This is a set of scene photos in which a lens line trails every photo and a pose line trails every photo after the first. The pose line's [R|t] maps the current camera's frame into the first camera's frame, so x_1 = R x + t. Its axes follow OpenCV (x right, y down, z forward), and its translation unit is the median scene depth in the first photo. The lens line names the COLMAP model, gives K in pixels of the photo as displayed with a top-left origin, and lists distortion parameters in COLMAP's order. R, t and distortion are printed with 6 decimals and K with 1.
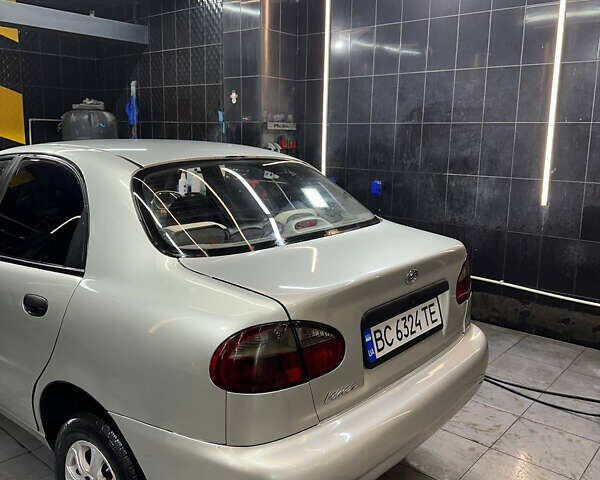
lens RADIAL K [[554.7, 0, 300.0], [0, 554.7, 240.0], [0, 0, 1]] dist [0.059555, -0.143577]
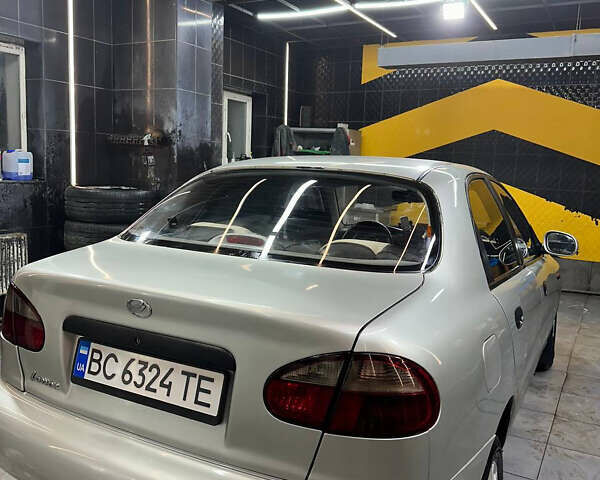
lens RADIAL K [[554.7, 0, 300.0], [0, 554.7, 240.0], [0, 0, 1]] dist [0.059555, -0.143577]
pose [[0.188134, 0.115888, -0.975282, 0.973832], [-0.202741, 0.976209, 0.076888, -0.128020], [0.960990, 0.183265, 0.207154, 1.041069]]
